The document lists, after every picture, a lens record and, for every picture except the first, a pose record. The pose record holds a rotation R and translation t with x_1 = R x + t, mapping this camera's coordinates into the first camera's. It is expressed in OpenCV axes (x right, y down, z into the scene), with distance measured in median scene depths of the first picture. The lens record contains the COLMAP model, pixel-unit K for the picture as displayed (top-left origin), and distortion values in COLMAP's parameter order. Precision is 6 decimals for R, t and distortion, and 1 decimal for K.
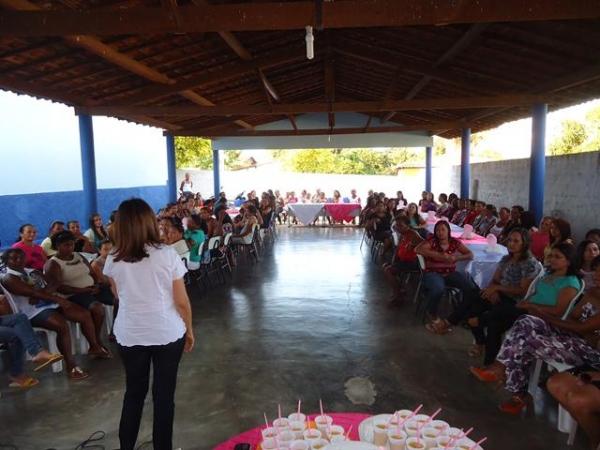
lens RADIAL K [[442.4, 0, 299.7], [0, 442.4, 224.8], [0, 0, 1]] dist [-0.003458, 0.000464]
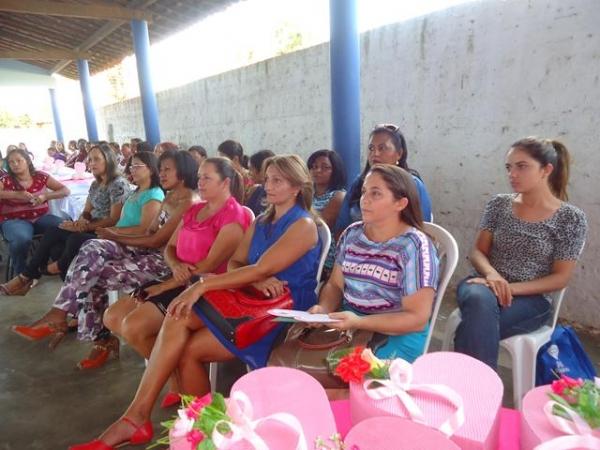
lens RADIAL K [[442.4, 0, 302.8], [0, 442.4, 224.9], [0, 0, 1]] dist [-0.003458, 0.000464]
pose [[0.752751, -0.161912, 0.638083, 0.191115], [0.108495, 0.986540, 0.122340, 0.078678], [-0.649303, -0.022862, 0.760186, 0.110123]]
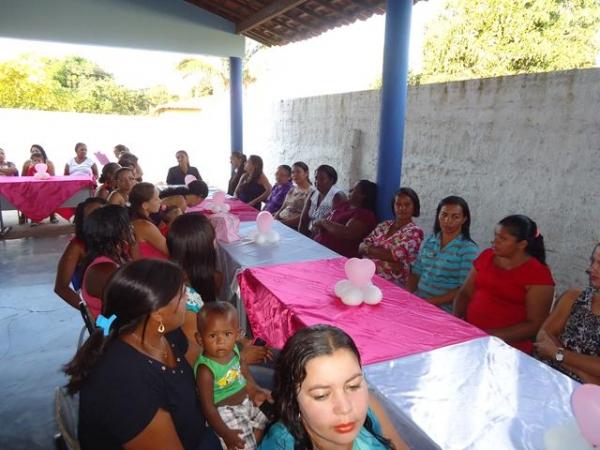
lens RADIAL K [[442.4, 0, 299.6], [0, 442.4, 226.1], [0, 0, 1]] dist [-0.003458, 0.000464]
pose [[0.864526, -0.075813, 0.496837, 0.259063], [0.015358, 0.992081, 0.124660, -0.144711], [-0.502353, -0.100142, 0.858844, 1.429259]]
